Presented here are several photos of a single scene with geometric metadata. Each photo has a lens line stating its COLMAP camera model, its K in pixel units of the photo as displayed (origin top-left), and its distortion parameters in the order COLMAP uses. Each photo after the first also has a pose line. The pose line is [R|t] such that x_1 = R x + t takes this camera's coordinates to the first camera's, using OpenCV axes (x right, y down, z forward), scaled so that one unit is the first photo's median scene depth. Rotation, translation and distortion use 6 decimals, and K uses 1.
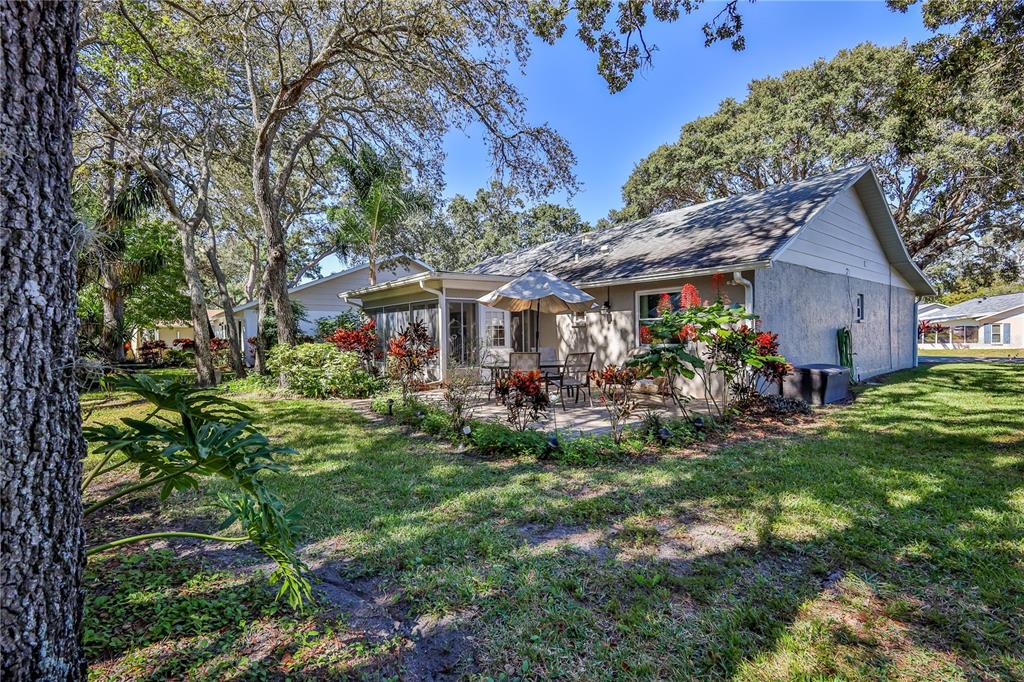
lens RADIAL K [[449.1, 0, 513.1], [0, 449.1, 334.5], [0, 0, 1]] dist [0.004498, 0.000196]
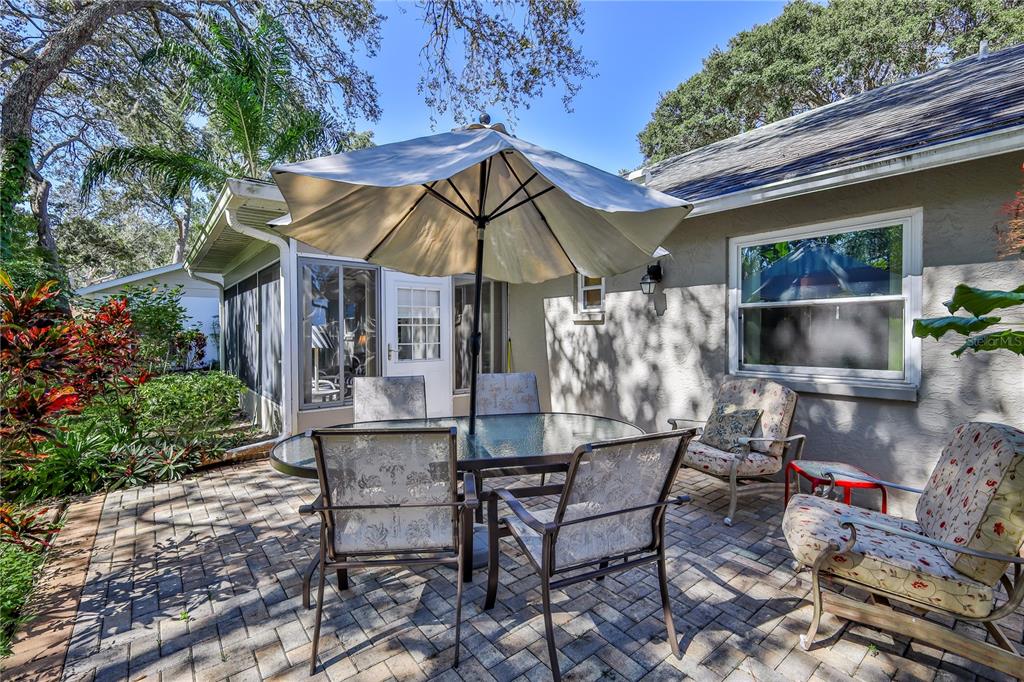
lens RADIAL K [[449.1, 0, 513.1], [0, 449.1, 334.5], [0, 0, 1]] dist [0.004498, 0.000196]
pose [[0.999879, 0.009251, 0.012514, 0.049797], [-0.009359, 0.999920, 0.008521, -0.006751], [-0.012434, -0.008637, 0.999885, 0.454053]]
